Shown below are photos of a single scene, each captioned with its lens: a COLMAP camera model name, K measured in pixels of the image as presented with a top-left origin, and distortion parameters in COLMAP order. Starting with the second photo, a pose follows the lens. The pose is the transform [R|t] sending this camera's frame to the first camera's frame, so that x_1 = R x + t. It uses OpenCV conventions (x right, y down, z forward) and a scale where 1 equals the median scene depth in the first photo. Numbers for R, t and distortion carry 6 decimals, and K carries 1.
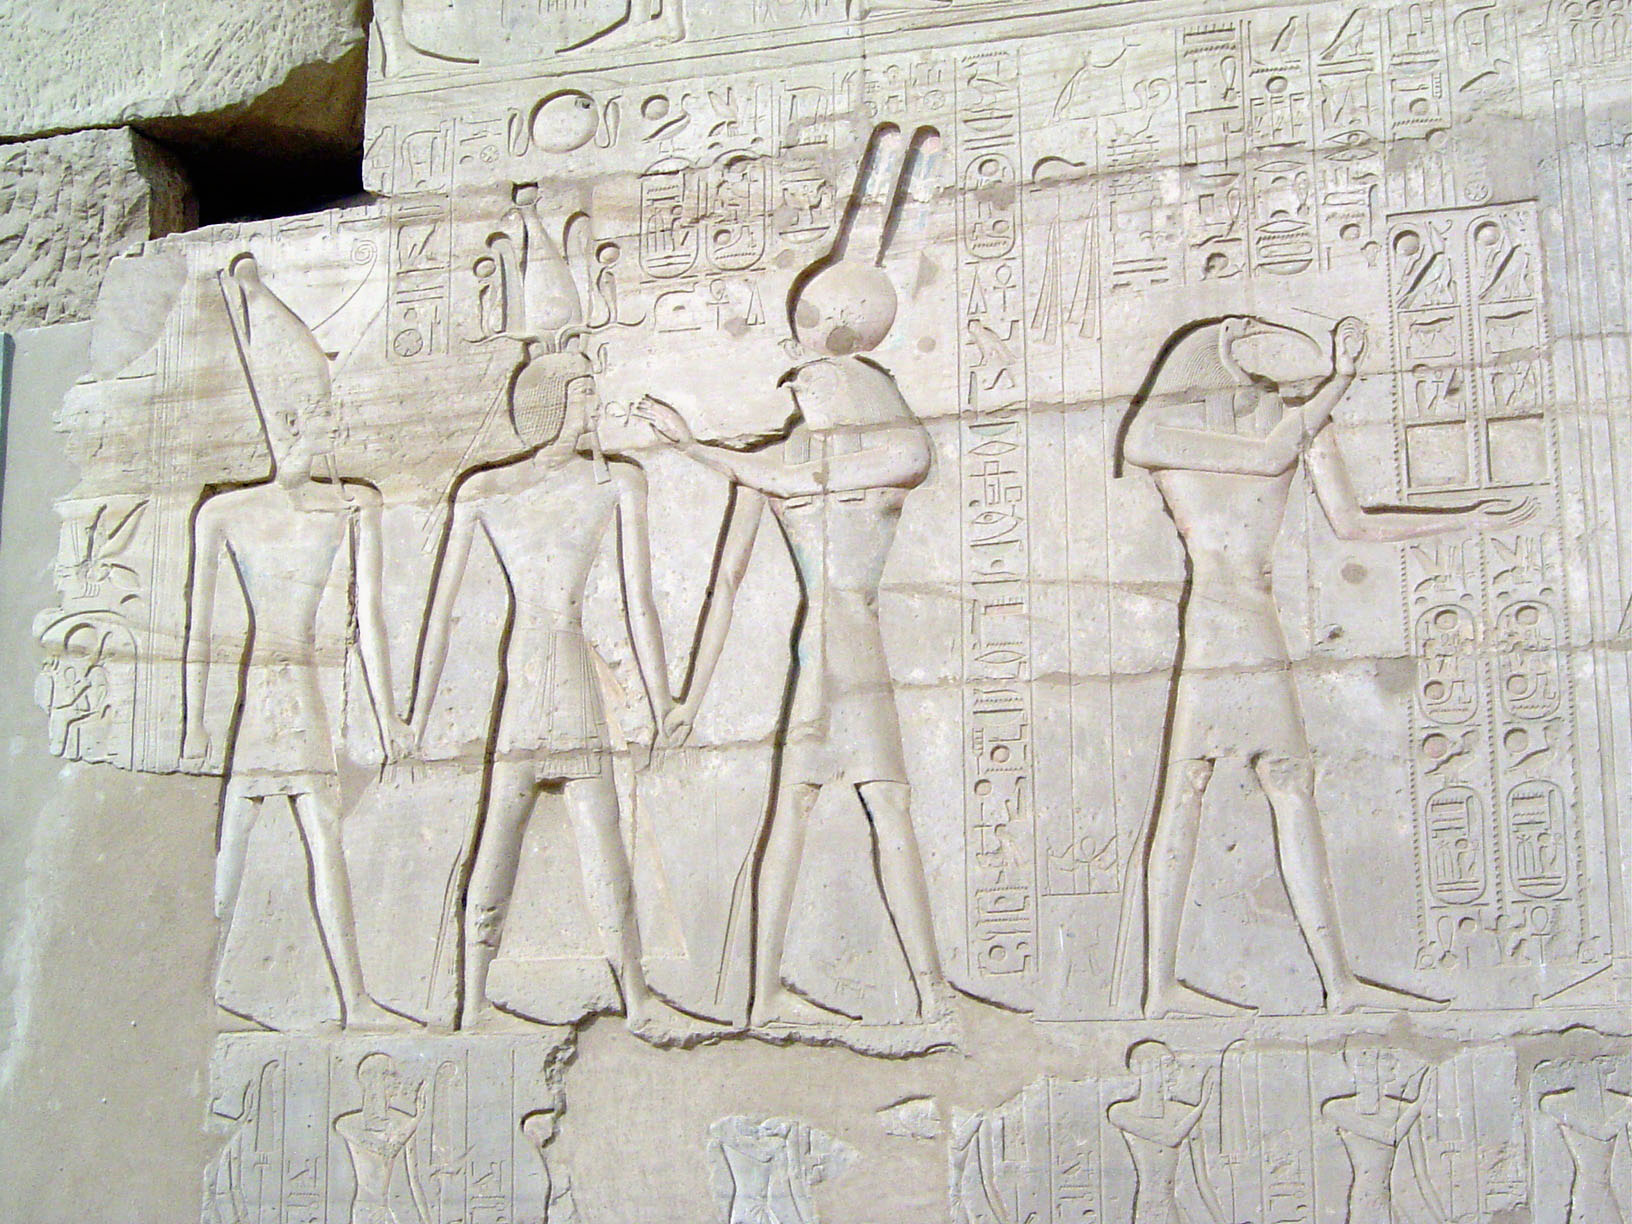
lens RADIAL K [[2742.1, 0, 816.8], [0, 2742.1, 617.7], [0, 0, 1]] dist [-0.107569, 0.000000]
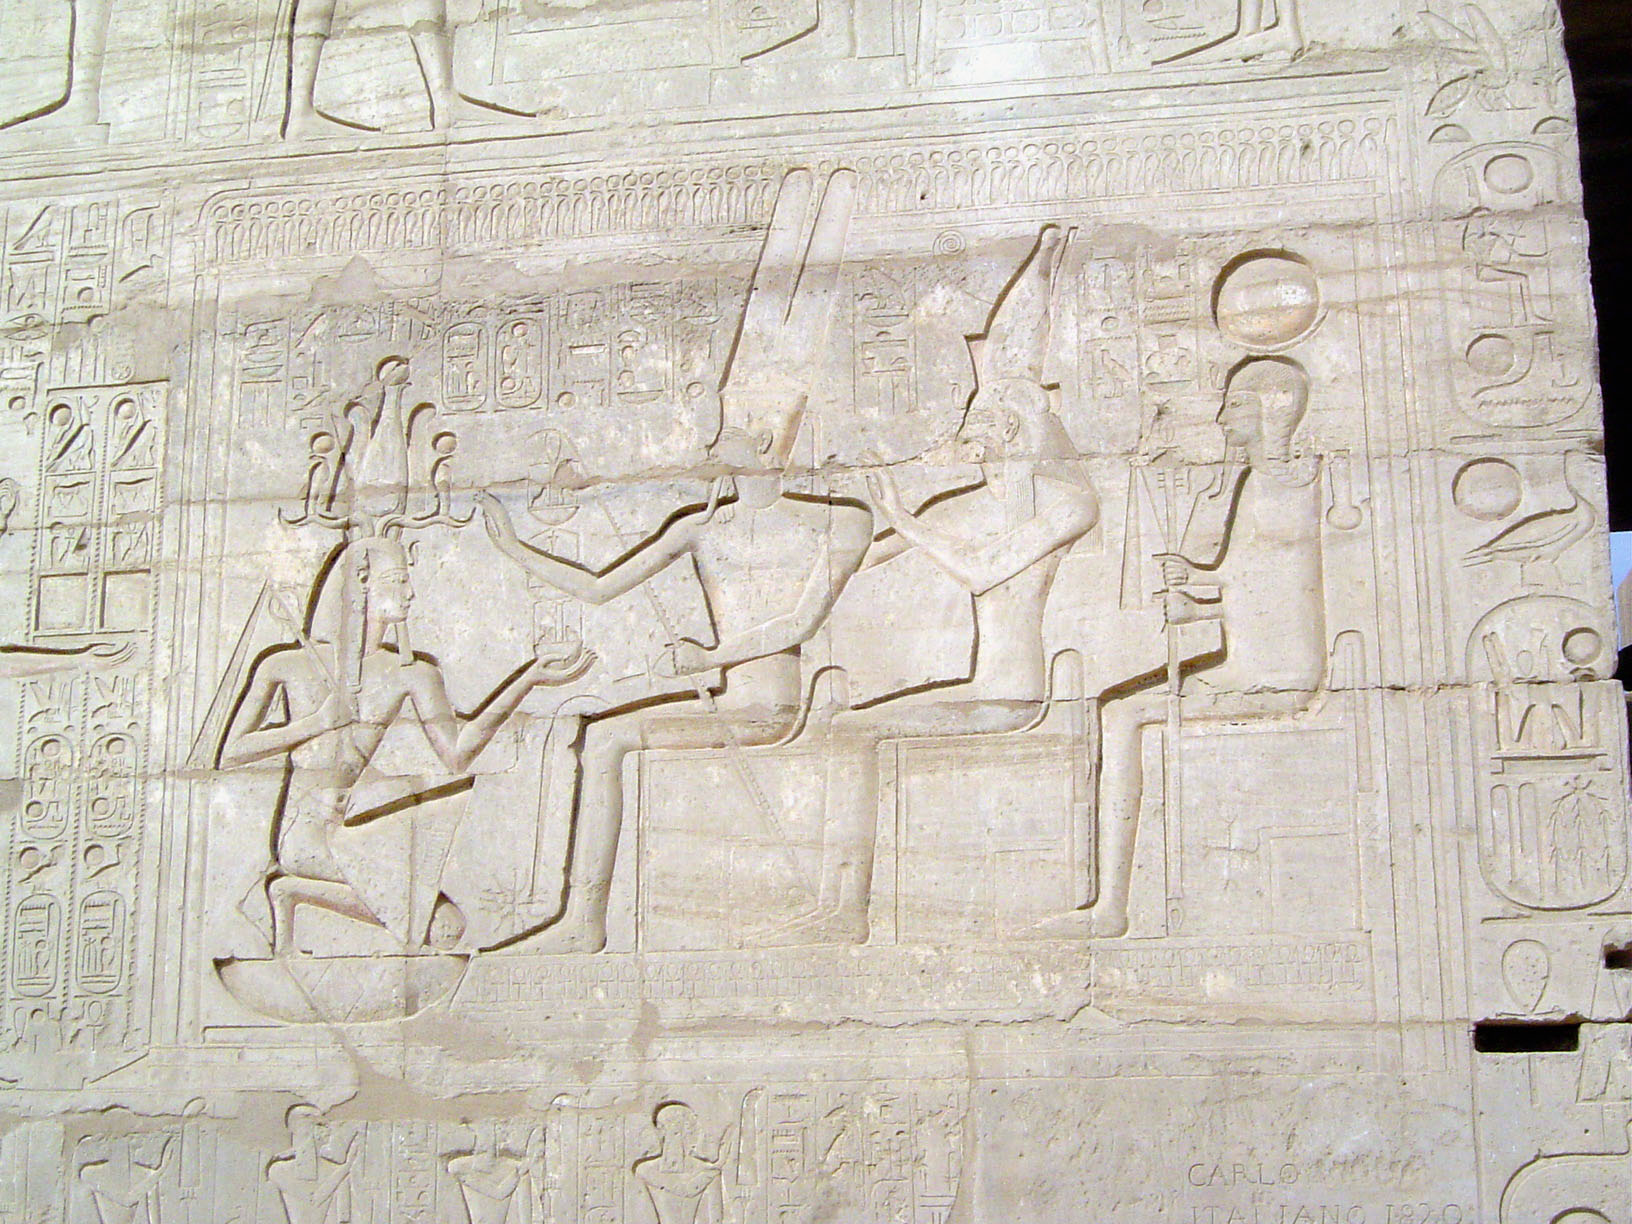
lens RADIAL K [[2742.1, 0, 815.4], [0, 2742.1, 606.7], [0, 0, 1]] dist [-0.107569, 0.000000]
pose [[0.995024, 0.025313, 0.096362, 0.434282], [-0.023203, 0.999467, -0.022951, -0.039330], [-0.096892, 0.020601, 0.995082, -0.167493]]
